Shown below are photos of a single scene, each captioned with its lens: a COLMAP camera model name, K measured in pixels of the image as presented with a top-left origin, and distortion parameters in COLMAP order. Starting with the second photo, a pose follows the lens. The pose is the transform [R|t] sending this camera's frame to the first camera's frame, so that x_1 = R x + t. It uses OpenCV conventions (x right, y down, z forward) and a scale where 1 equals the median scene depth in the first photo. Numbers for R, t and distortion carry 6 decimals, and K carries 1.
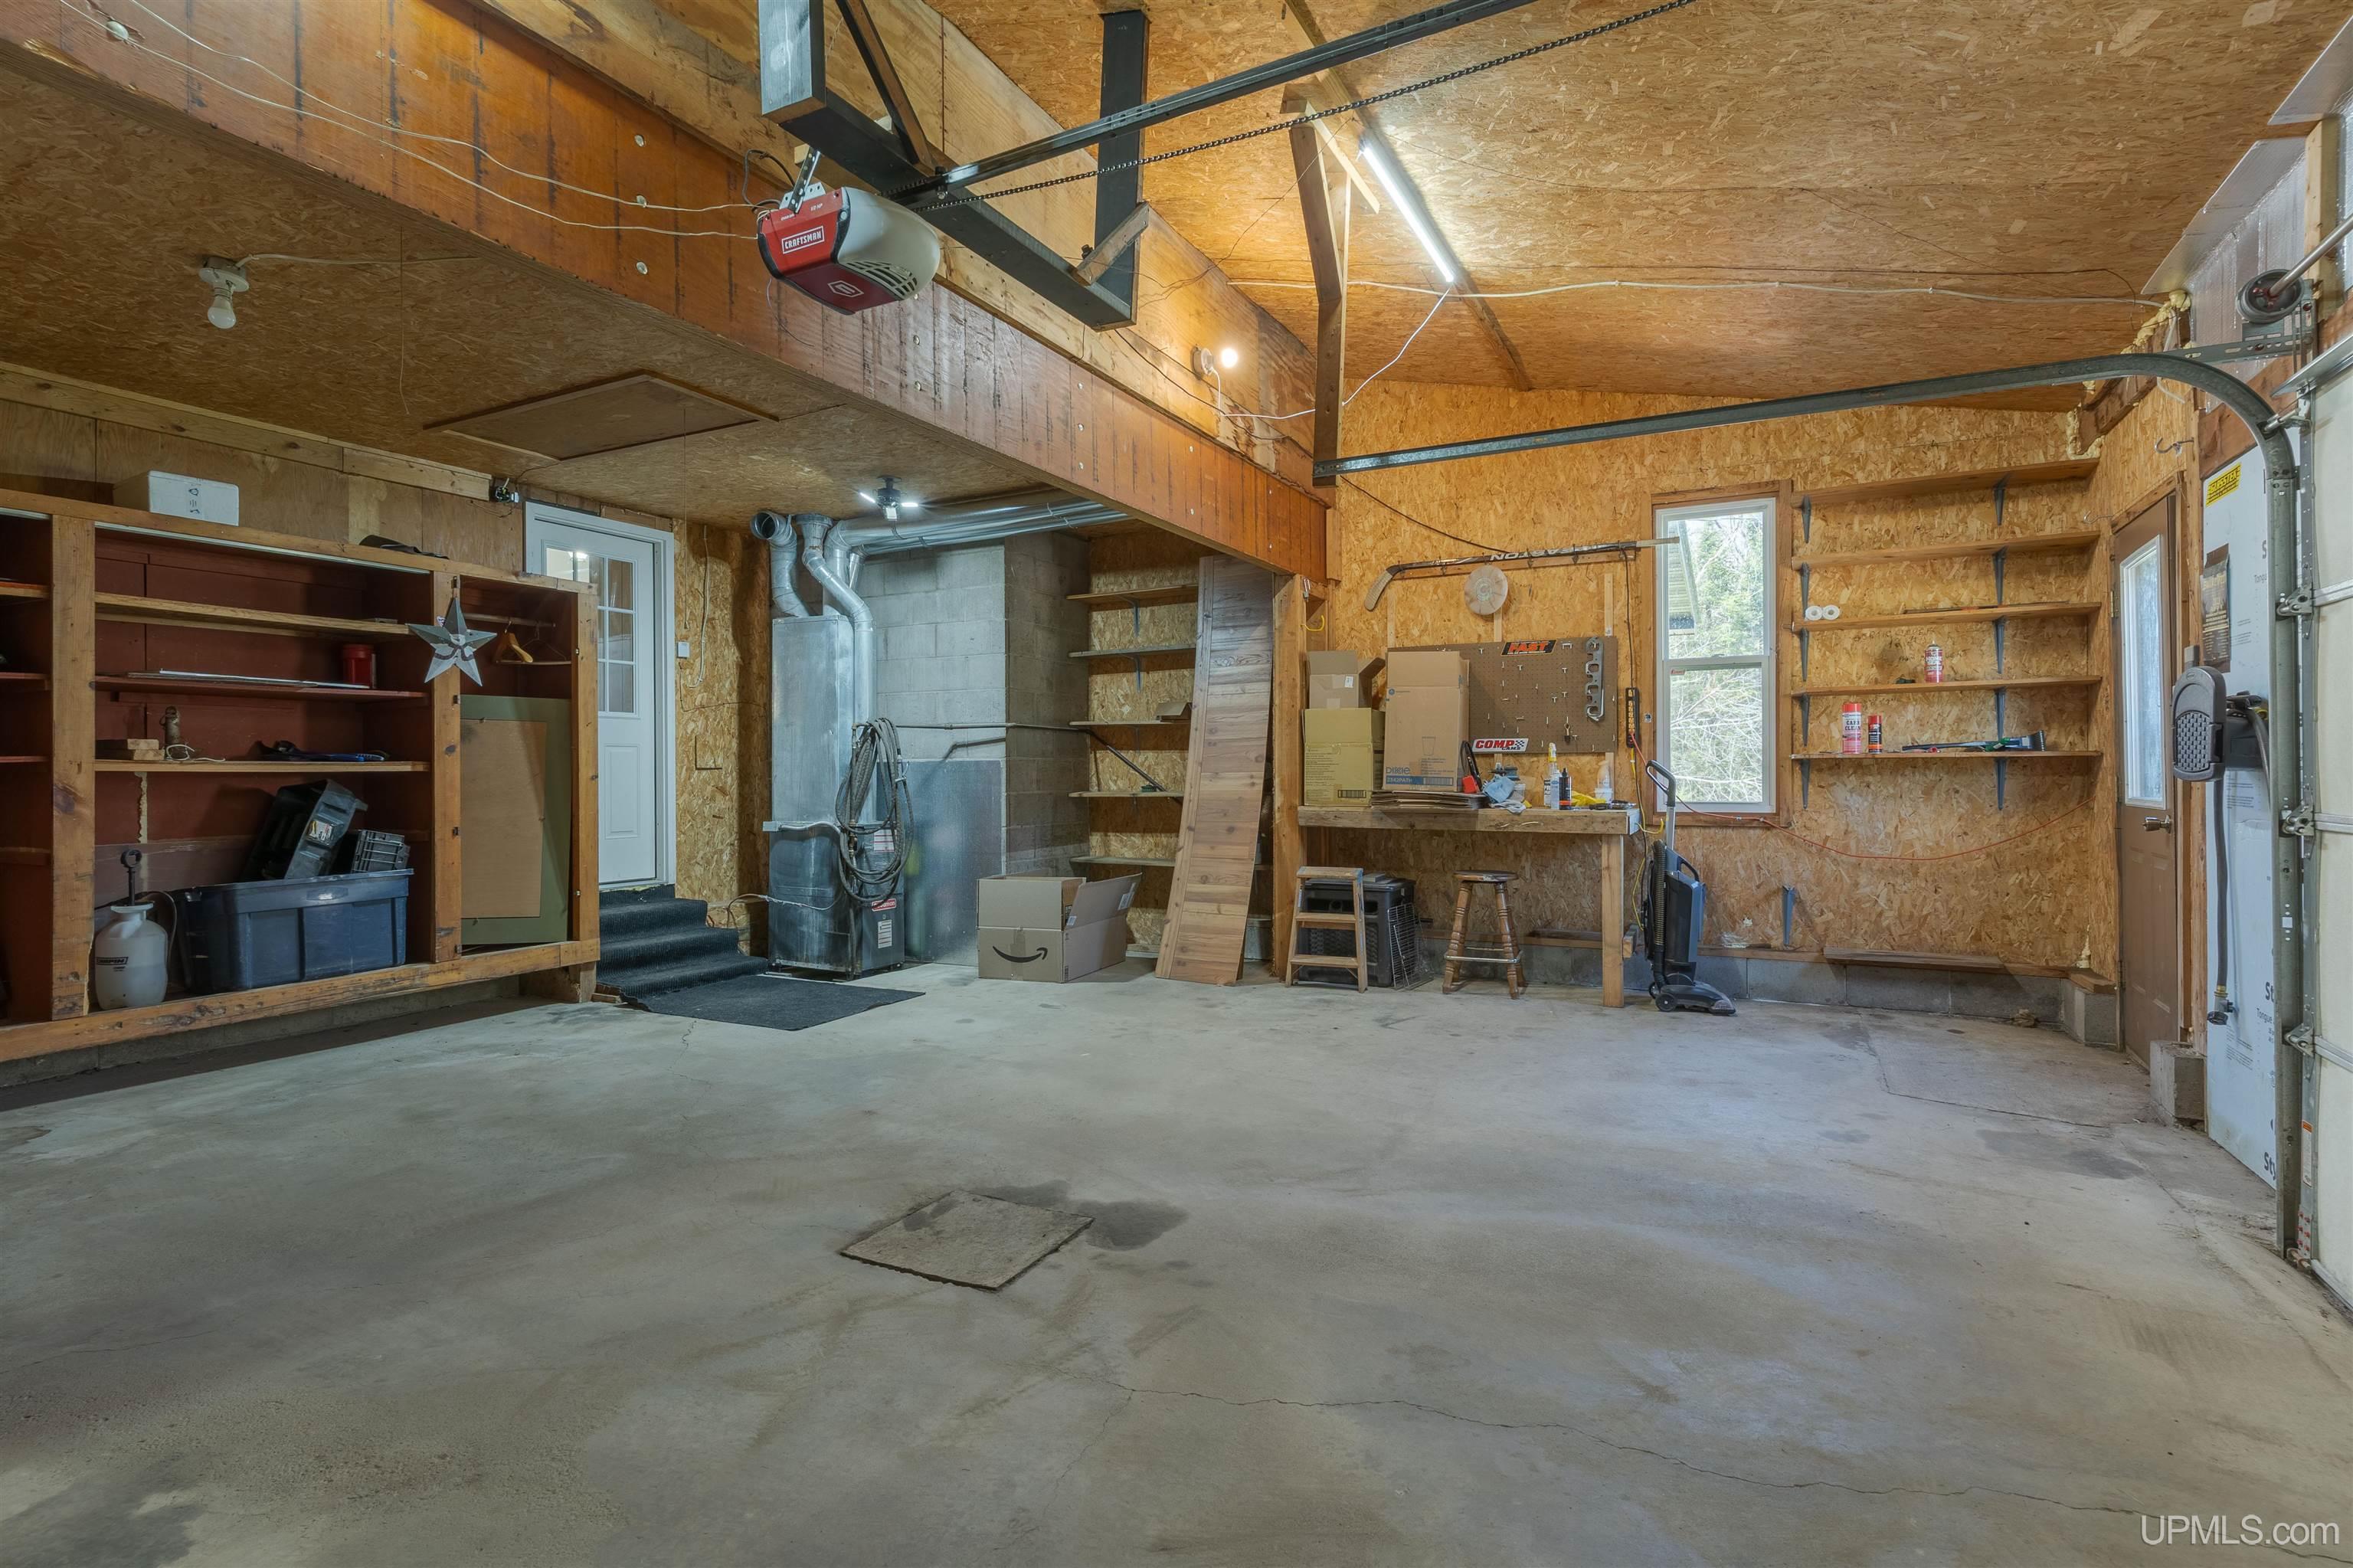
lens RADIAL K [[1130.3, 0, 1184.9], [0, 1130.3, 773.7], [0, 0, 1]] dist [0.003222, 0.000015]
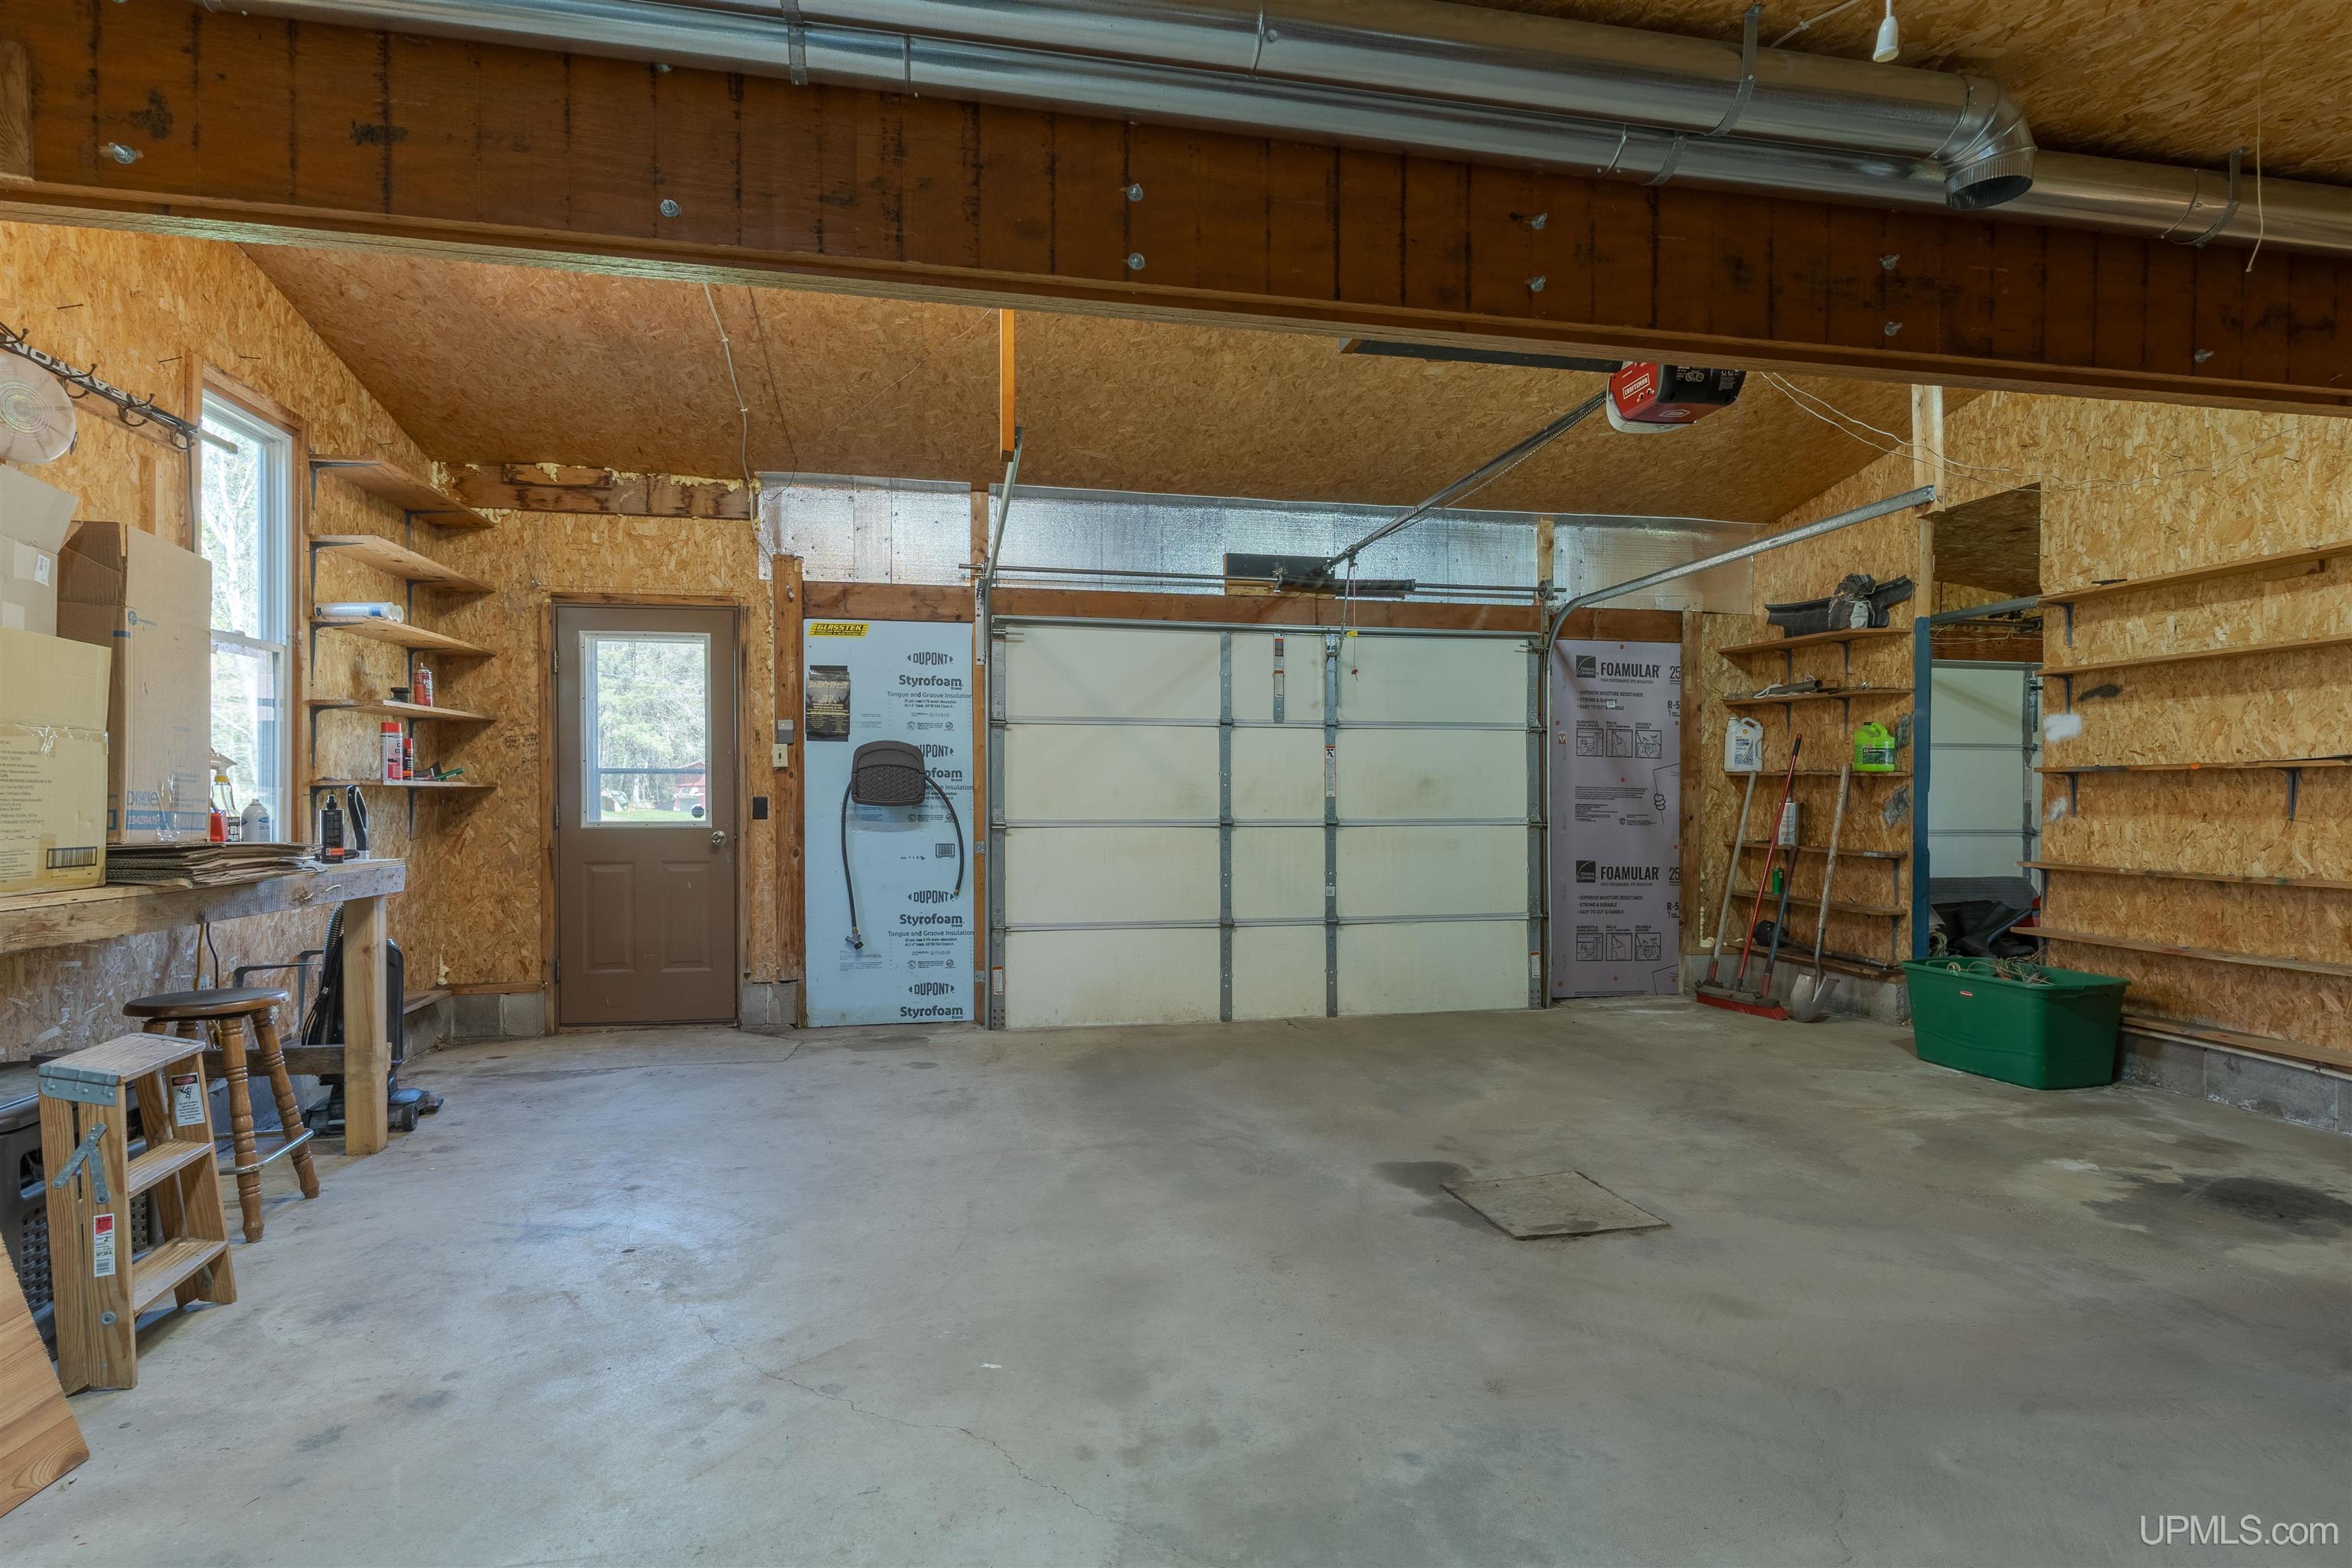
lens RADIAL K [[1129.8, 0, 1184.2], [0, 1129.8, 790.8], [0, 0, 1]] dist [0.003222, 0.000015]
pose [[-0.622759, 0.007126, 0.782381, -0.814413], [0.006060, 0.999972, -0.004284, -0.003646], [-0.782390, 0.002074, -0.622785, 1.906479]]
